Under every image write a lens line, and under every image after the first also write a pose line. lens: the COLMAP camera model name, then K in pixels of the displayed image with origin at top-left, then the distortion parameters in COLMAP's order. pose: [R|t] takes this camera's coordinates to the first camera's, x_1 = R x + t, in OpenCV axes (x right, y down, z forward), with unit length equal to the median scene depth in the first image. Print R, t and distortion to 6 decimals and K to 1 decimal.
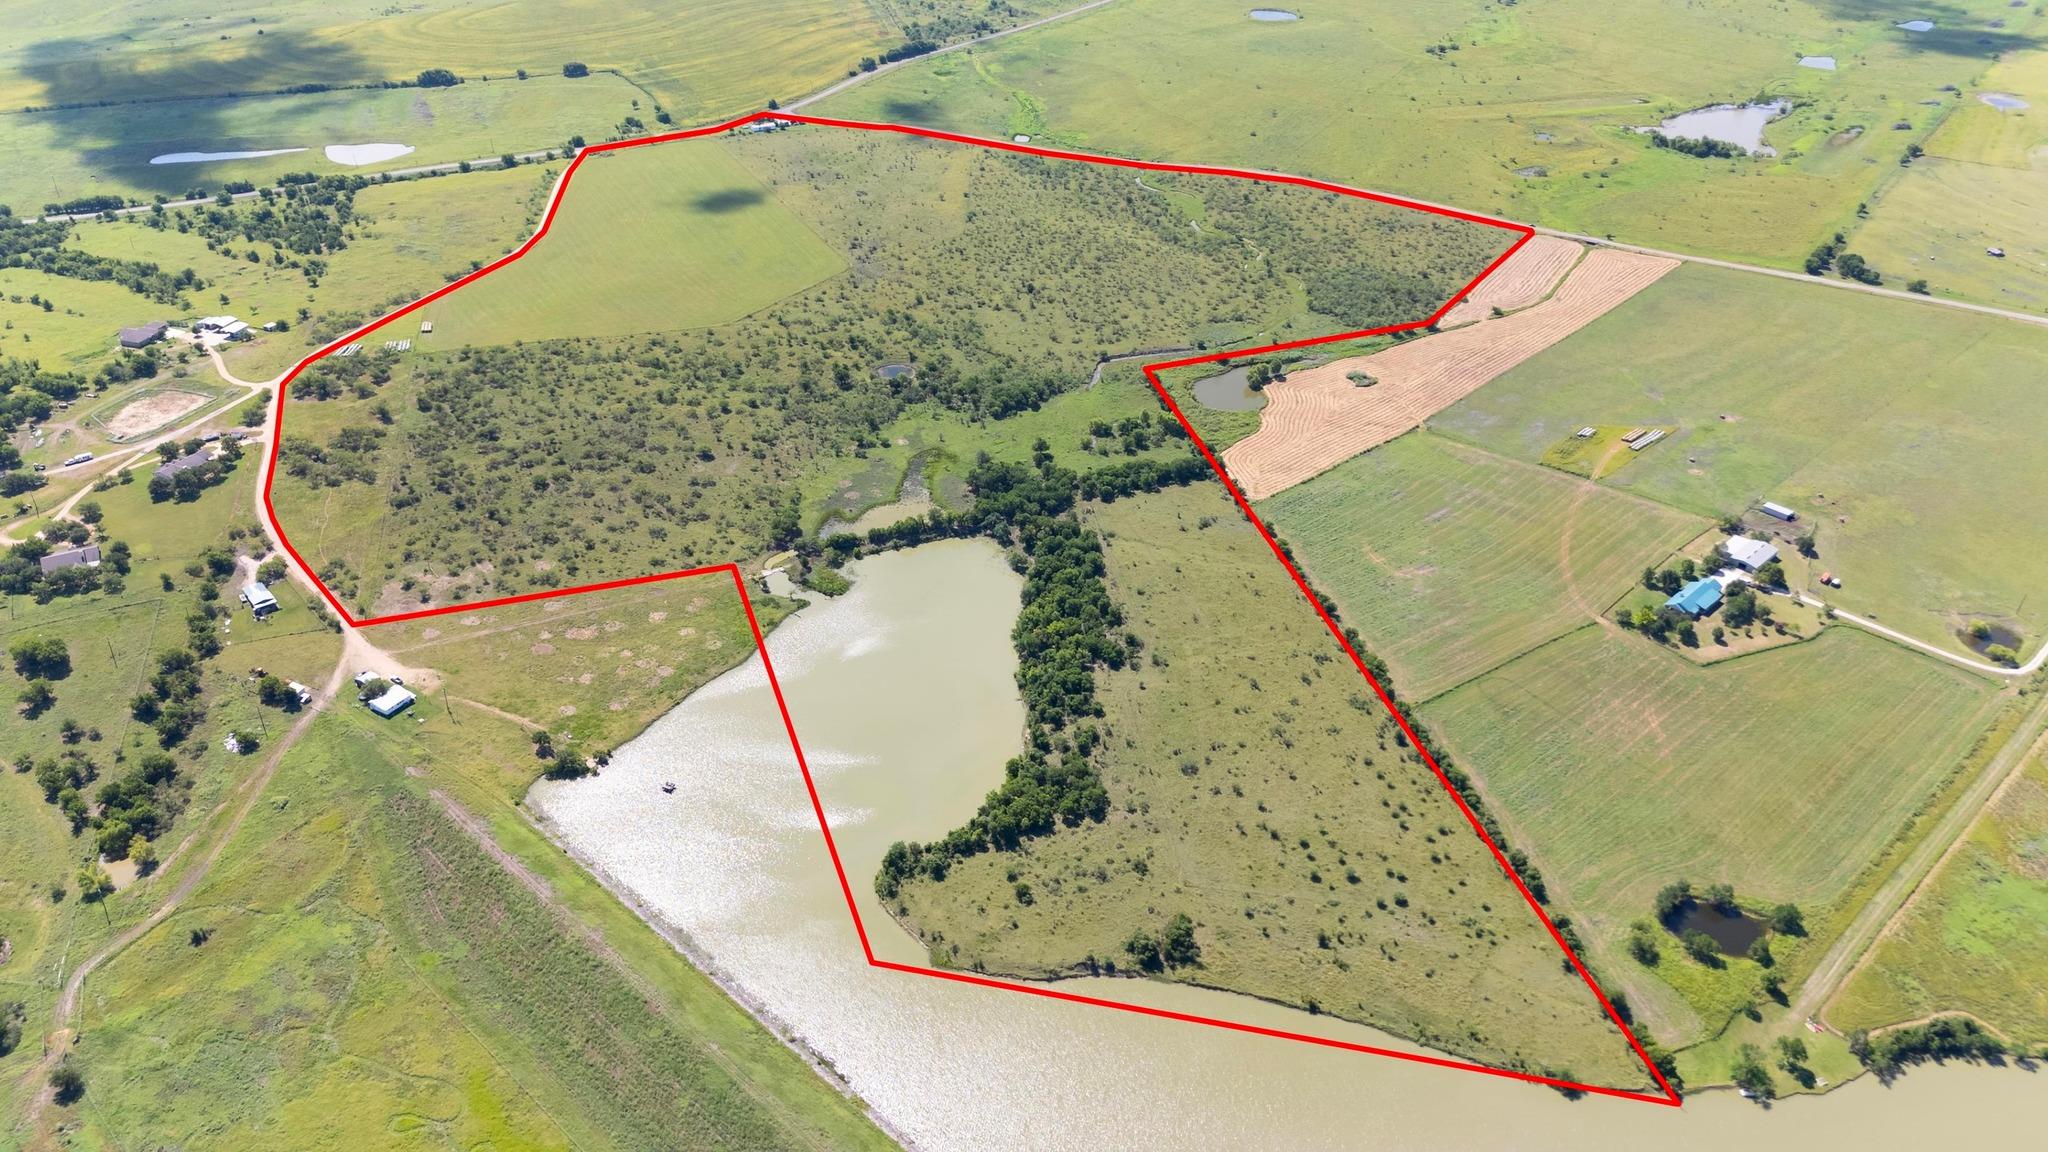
lens RADIAL K [[1504.9, 0, 1032.0], [0, 1504.9, 582.0], [0, 0, 1]] dist [0.063870, -0.059286]
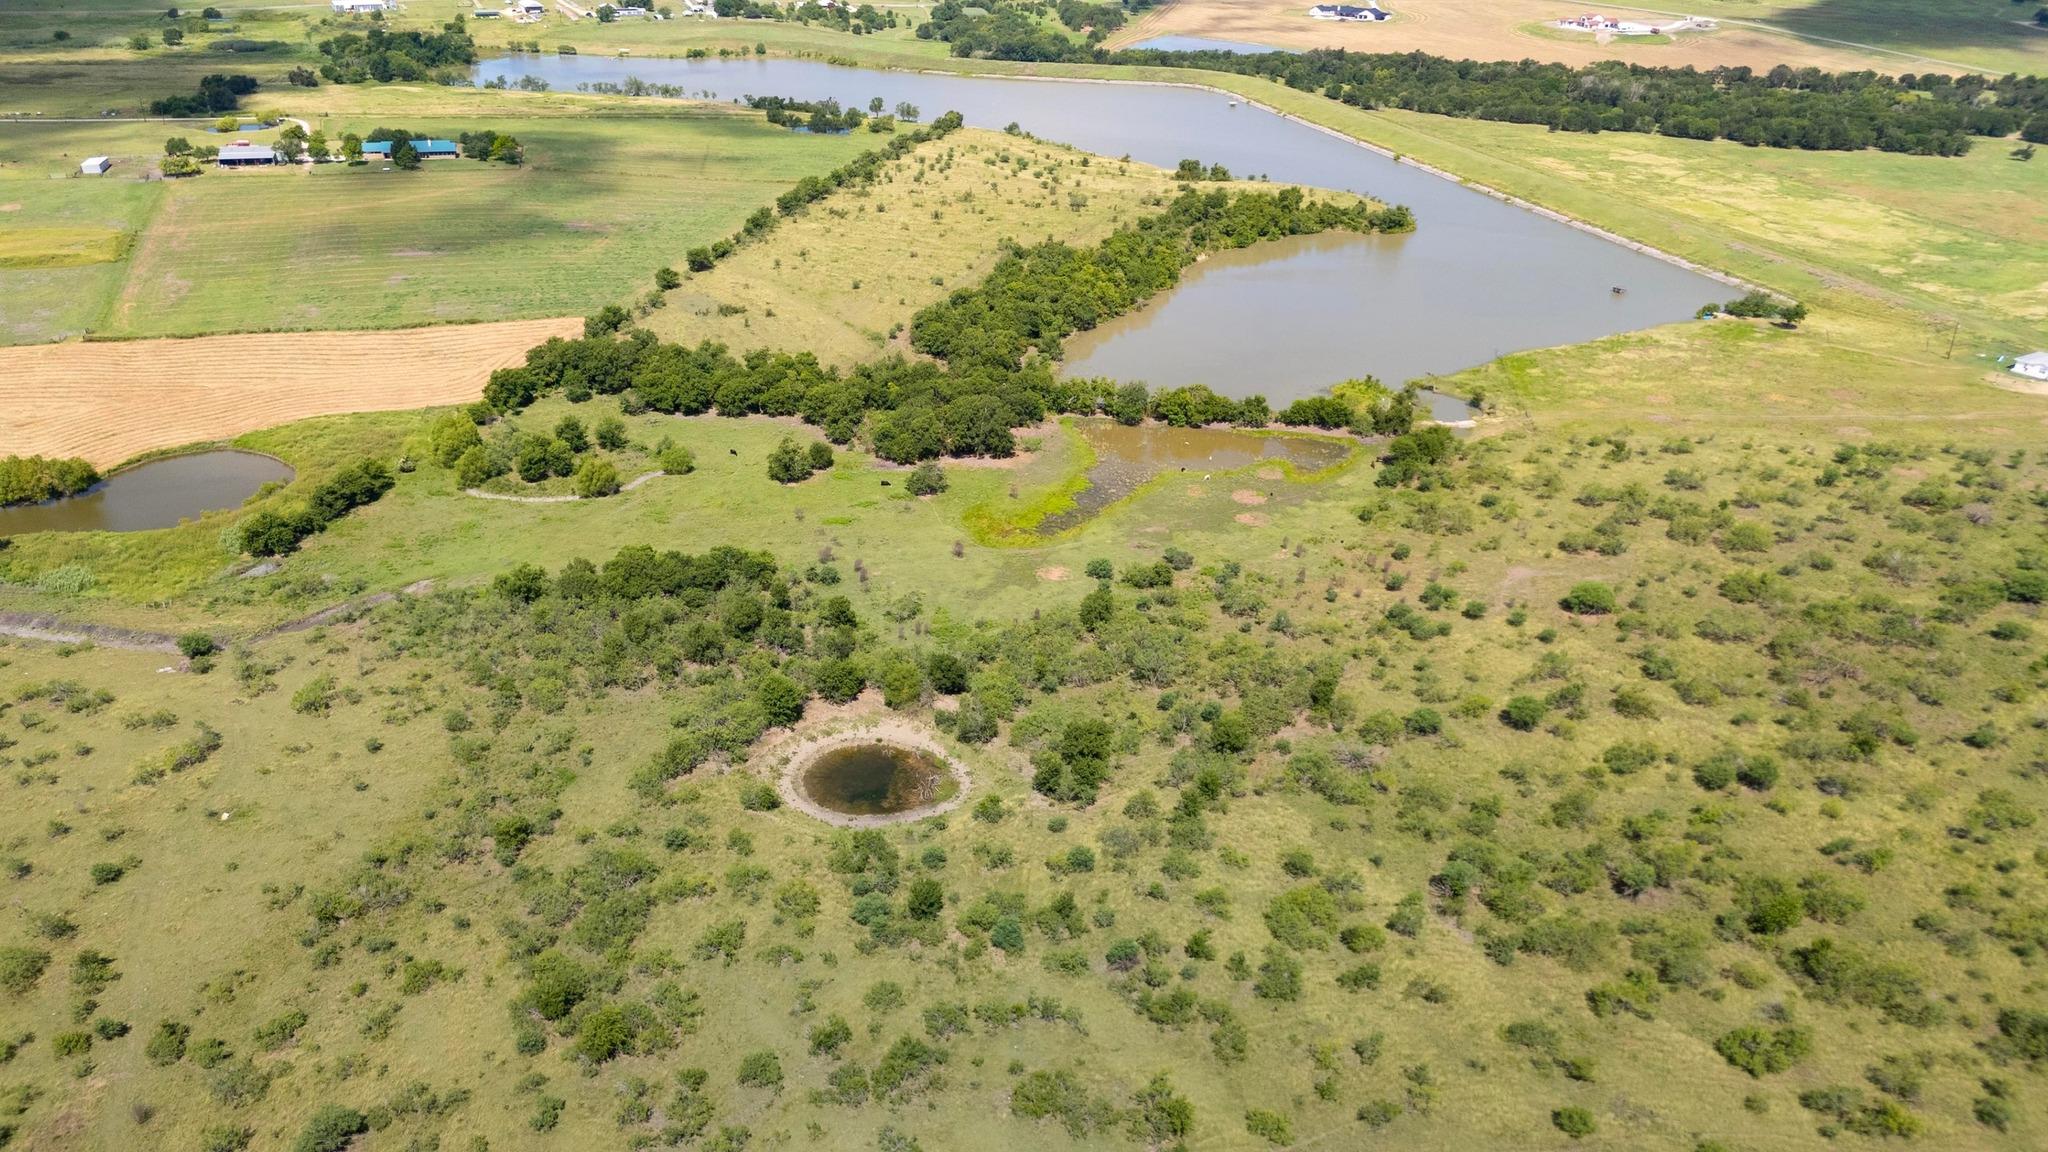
lens RADIAL K [[1504.9, 0, 1032.0], [0, 1504.9, 582.0], [0, 0, 1]] dist [0.063870, -0.059286]
pose [[-0.883714, -0.248924, 0.396341, -0.238967], [0.218782, 0.528905, 0.819996, -0.416094], [-0.413744, 0.811354, -0.412941, 1.188493]]
